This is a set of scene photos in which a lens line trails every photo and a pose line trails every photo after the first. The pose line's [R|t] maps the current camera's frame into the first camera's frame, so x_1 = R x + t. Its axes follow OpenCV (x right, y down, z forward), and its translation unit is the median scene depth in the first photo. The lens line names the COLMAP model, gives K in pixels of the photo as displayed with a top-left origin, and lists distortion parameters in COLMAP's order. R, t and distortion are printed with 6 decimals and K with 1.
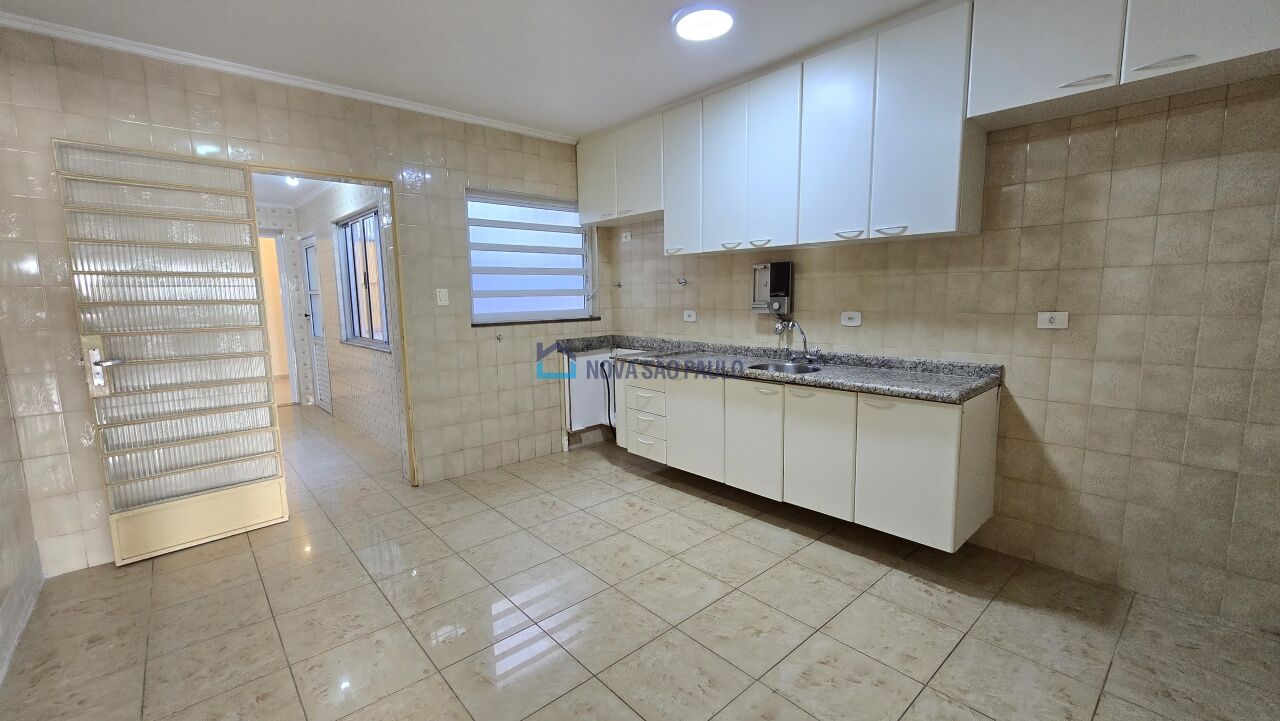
lens RADIAL K [[521.6, 0, 636.2], [0, 521.6, 362.4], [0, 0, 1]] dist [-0.001896, 0.001182]
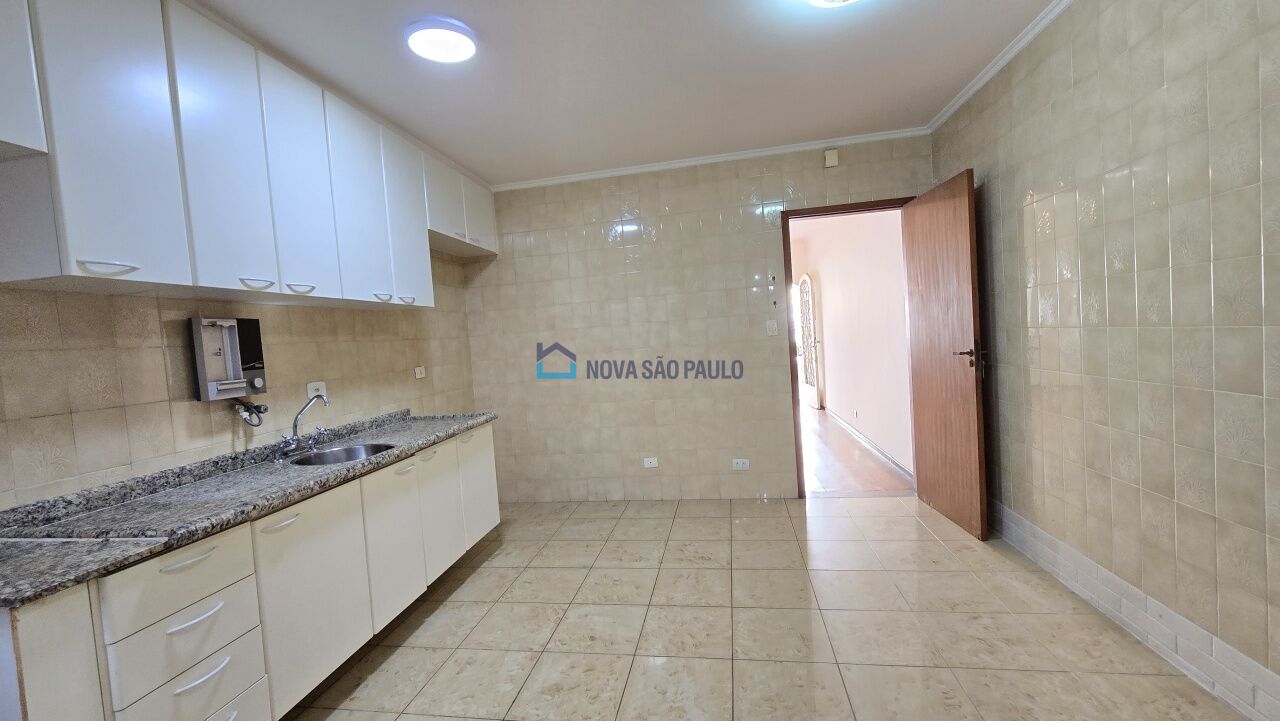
lens RADIAL K [[521.6, 0, 631.4], [0, 521.6, 362.9], [0, 0, 1]] dist [-0.001896, 0.001182]
pose [[-0.611777, 0.021264, 0.790745, -0.604561], [0.185688, 0.975567, 0.117427, -0.134967], [-0.768927, 0.218671, -0.600778, 1.129947]]
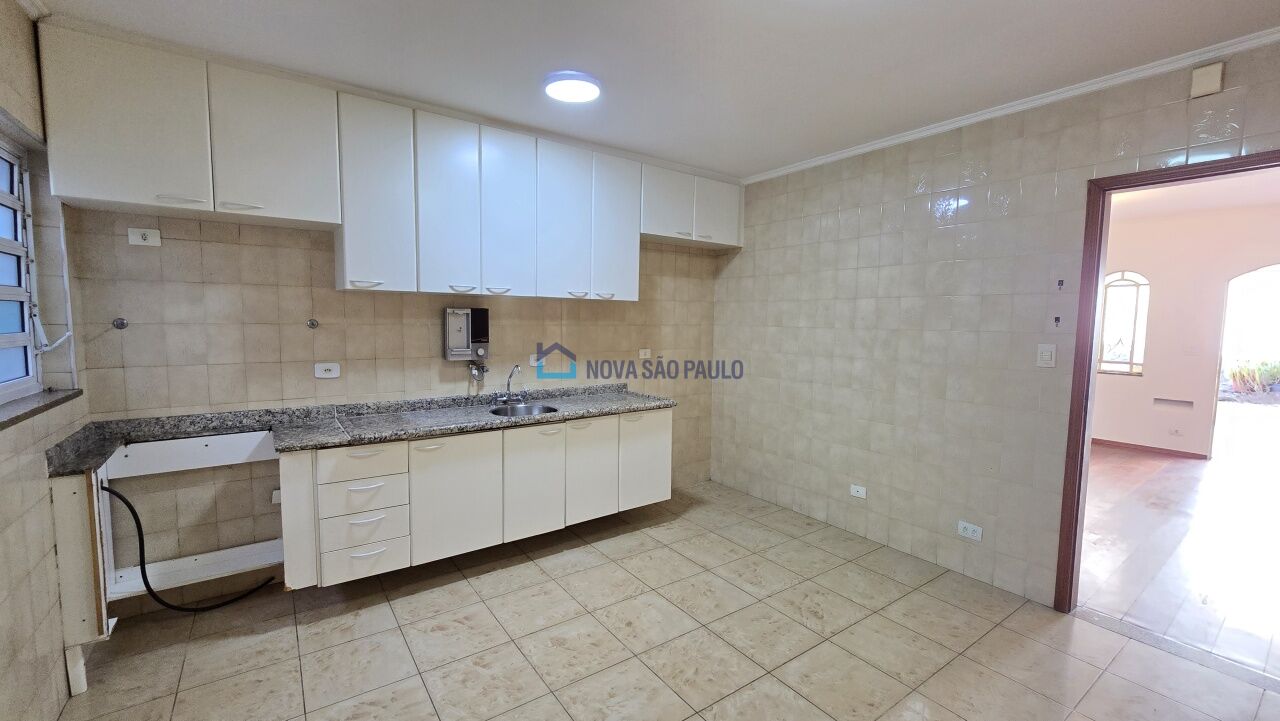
lens RADIAL K [[521.6, 0, 635.3], [0, 521.6, 362.1], [0, 0, 1]] dist [-0.001896, 0.001182]
pose [[0.112803, -0.067037, 0.991353, -0.749748], [0.115000, 0.991897, 0.053988, -0.119972], [-0.986940, 0.107915, 0.119598, 0.652346]]
